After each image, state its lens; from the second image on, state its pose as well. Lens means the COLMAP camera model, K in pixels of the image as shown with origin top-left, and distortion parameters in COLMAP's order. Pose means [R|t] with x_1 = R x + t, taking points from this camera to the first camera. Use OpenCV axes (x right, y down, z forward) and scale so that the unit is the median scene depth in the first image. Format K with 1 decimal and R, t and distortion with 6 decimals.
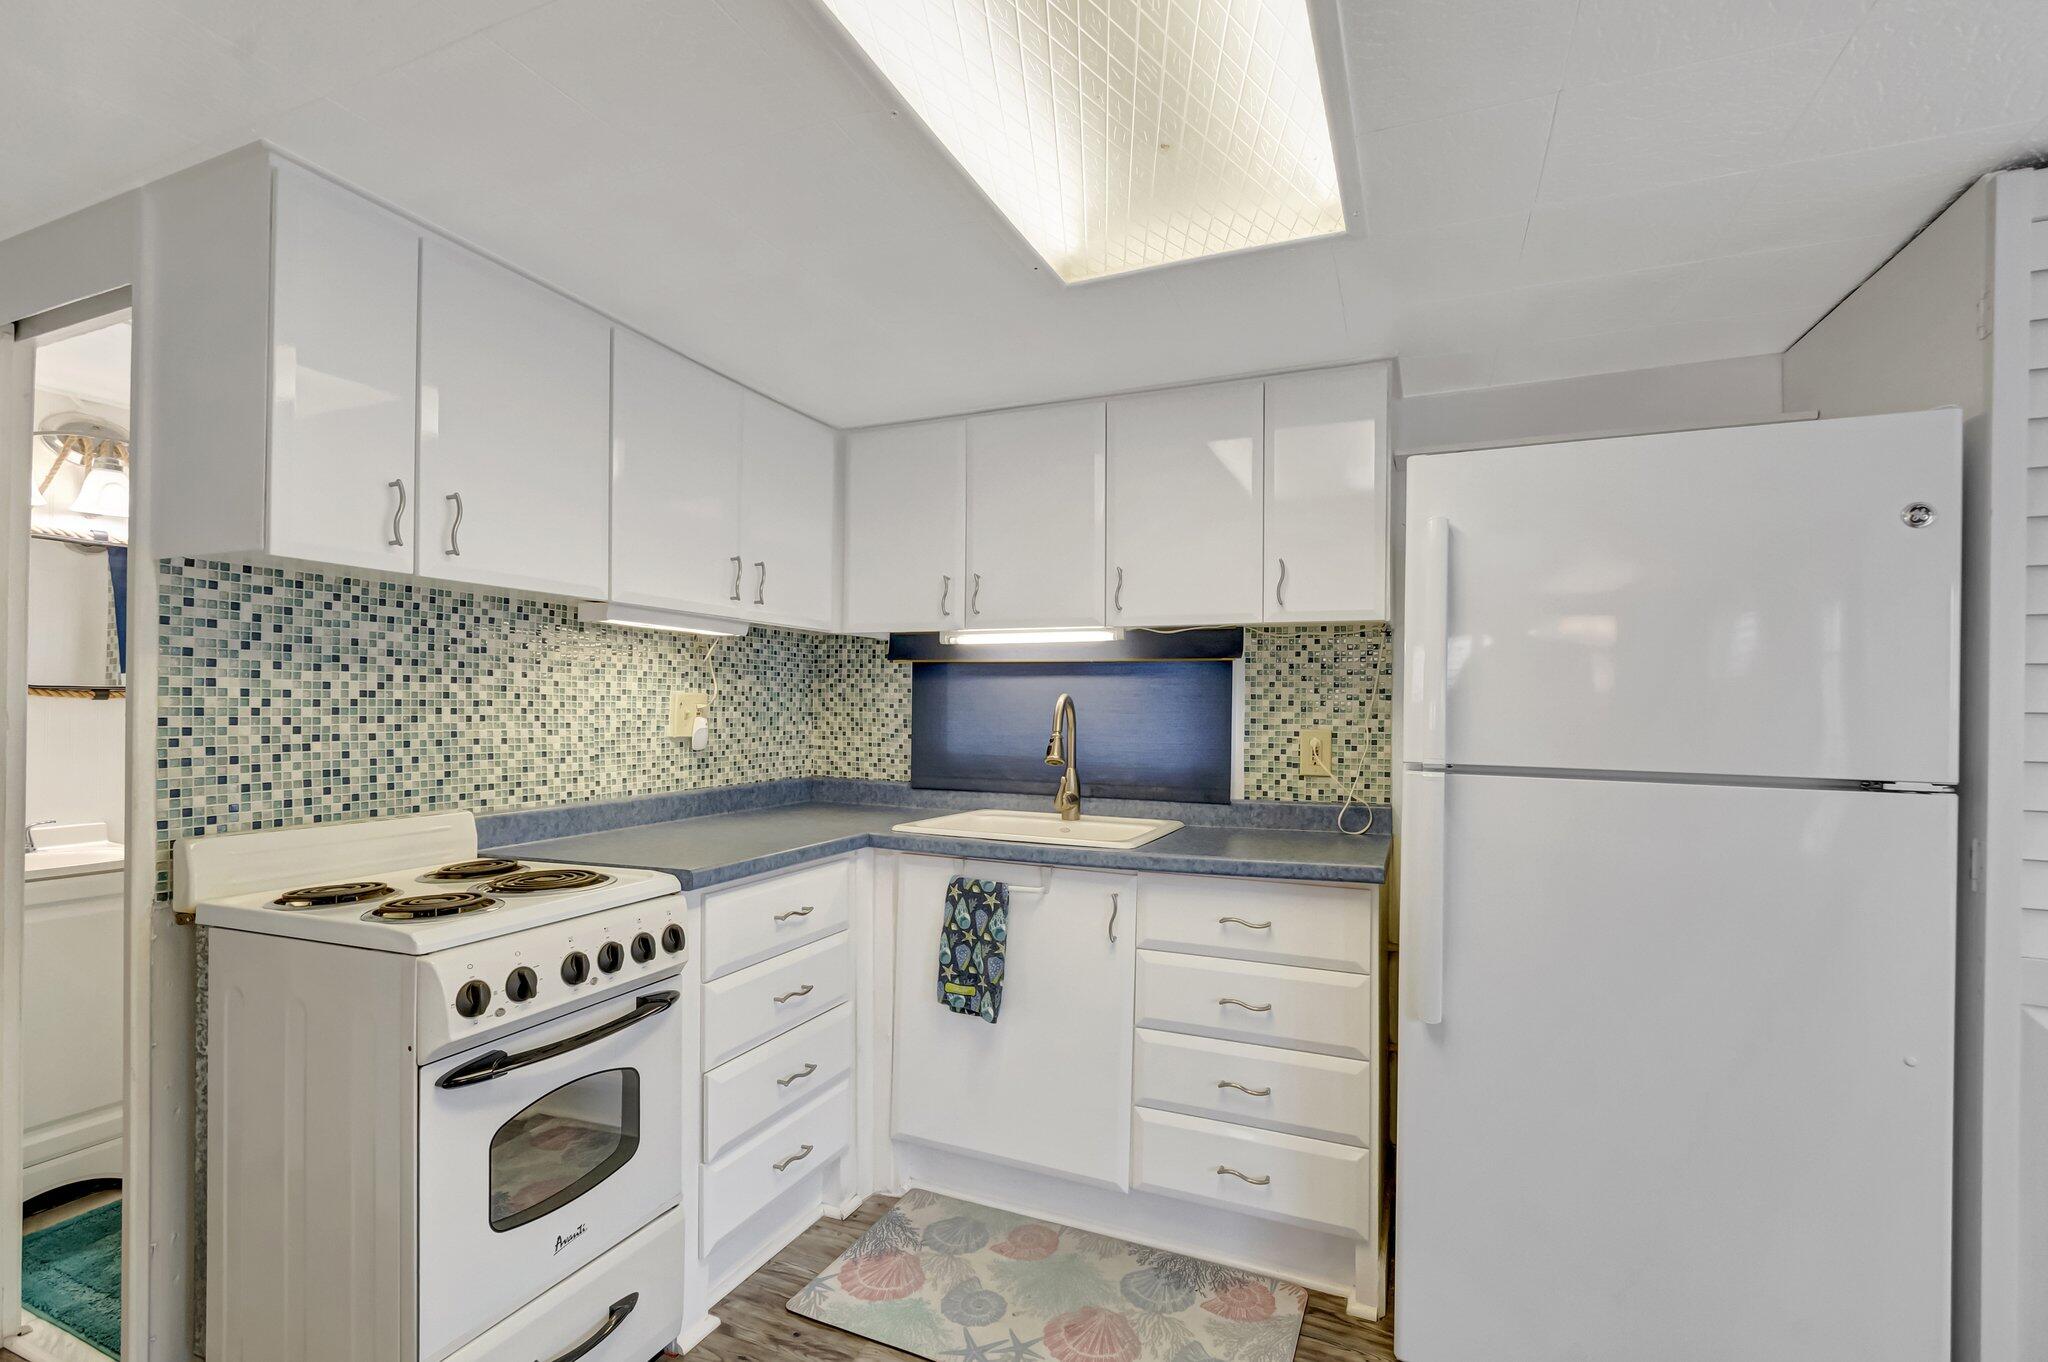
lens RADIAL K [[940.5, 0, 1024.0], [0, 940.5, 681.0], [0, 0, 1]] dist [-0.000601, 0.000129]
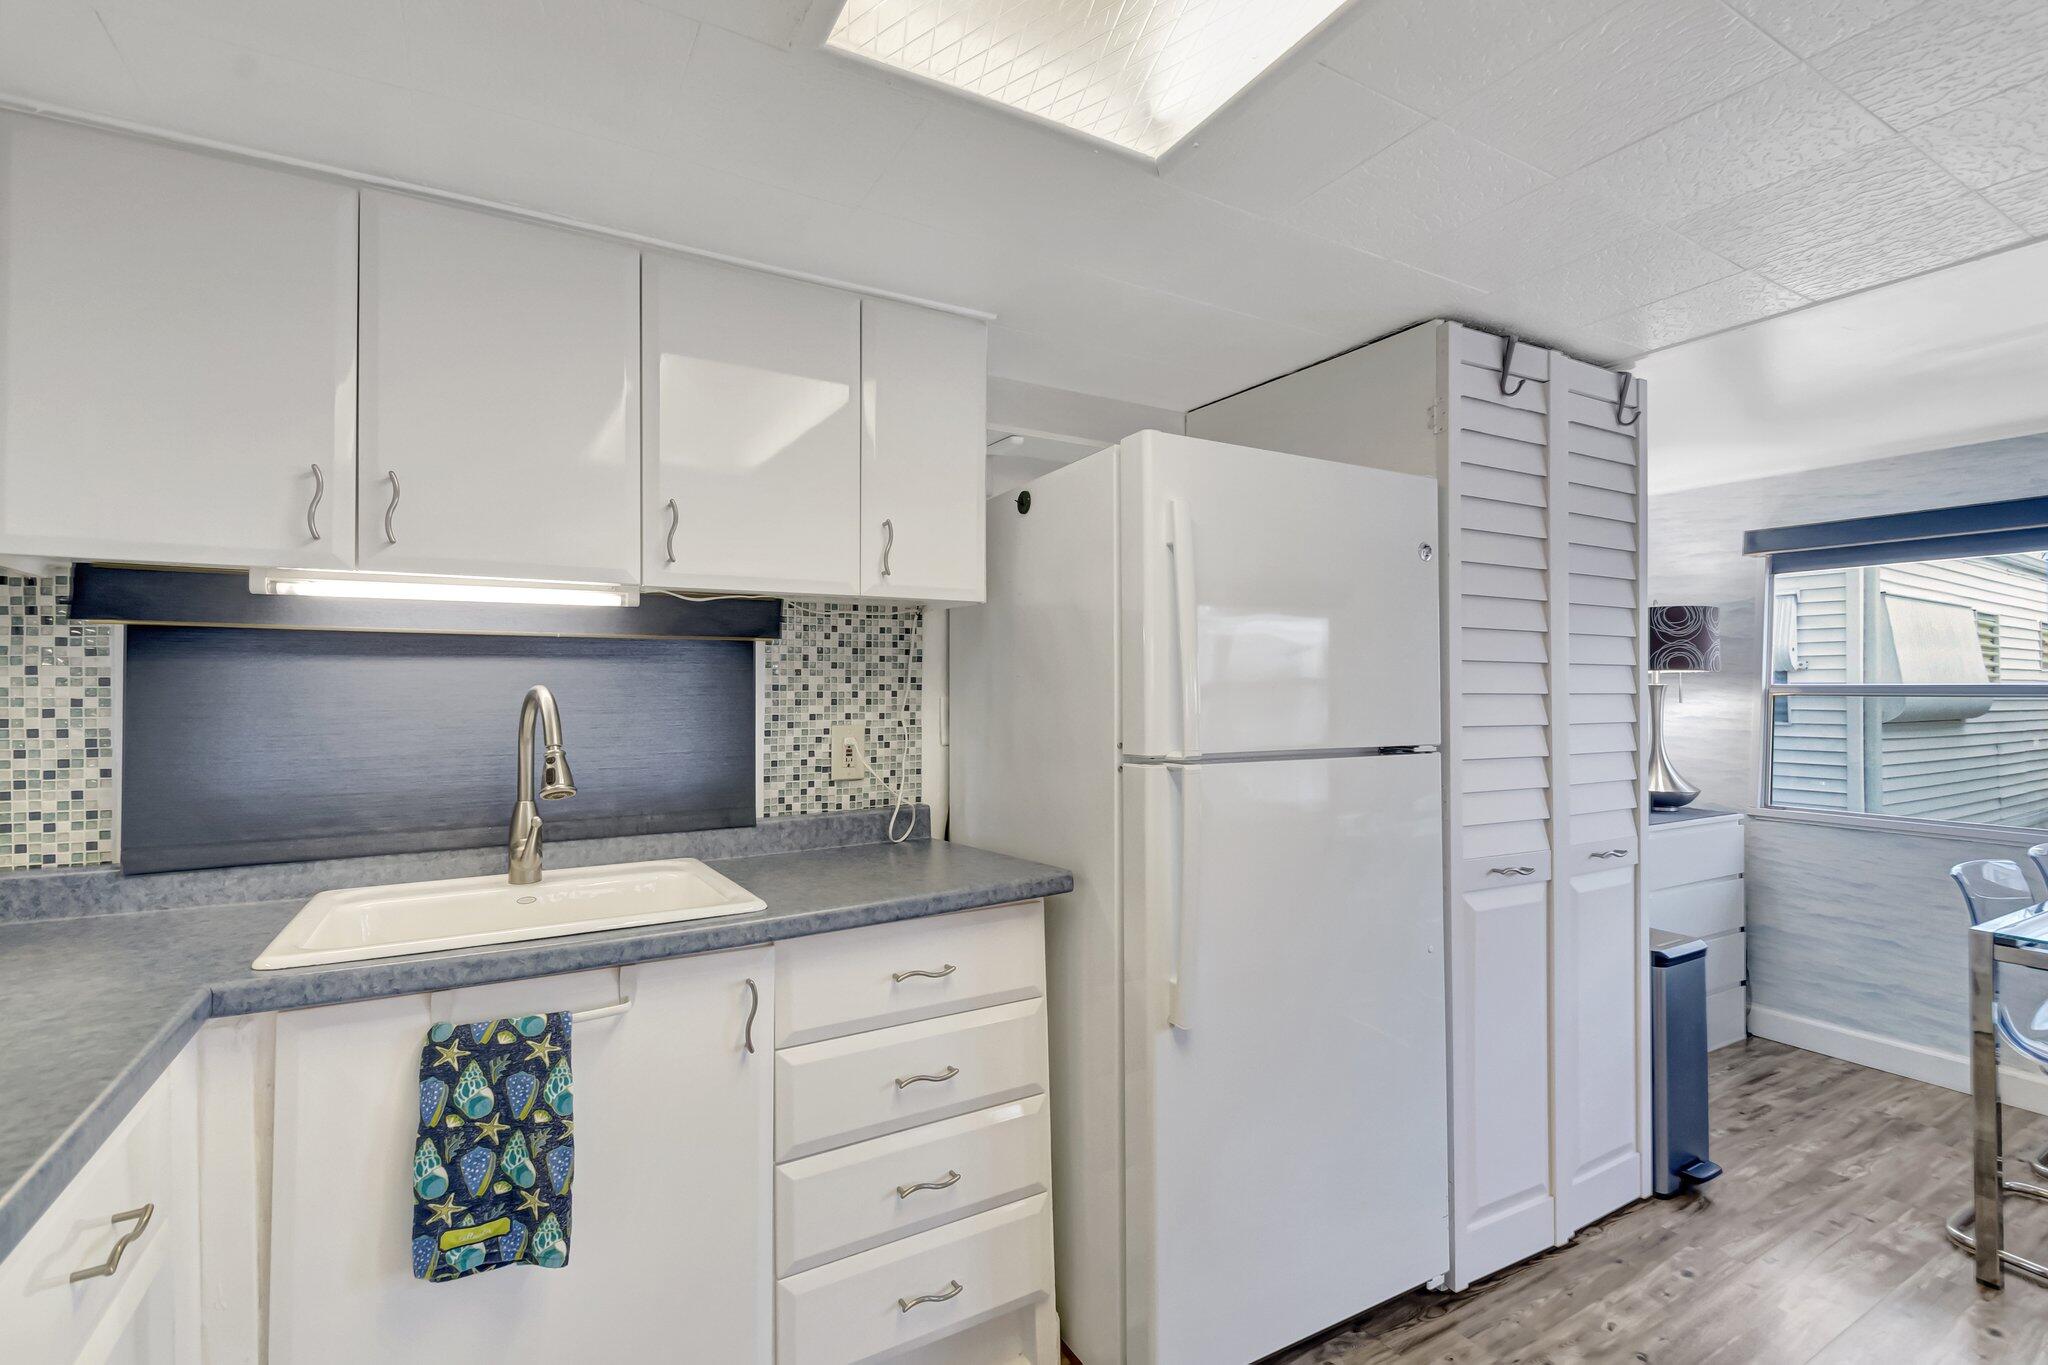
lens RADIAL K [[925.4, 0, 1025.9], [0, 925.4, 663.6], [0, 0, 1]] dist [-0.000470, -0.000323]
pose [[0.590855, 0.012645, 0.806678, -0.272479], [-0.005584, 0.999917, -0.011584, 0.004428], [-0.806758, 0.002340, 0.590877, 0.373985]]
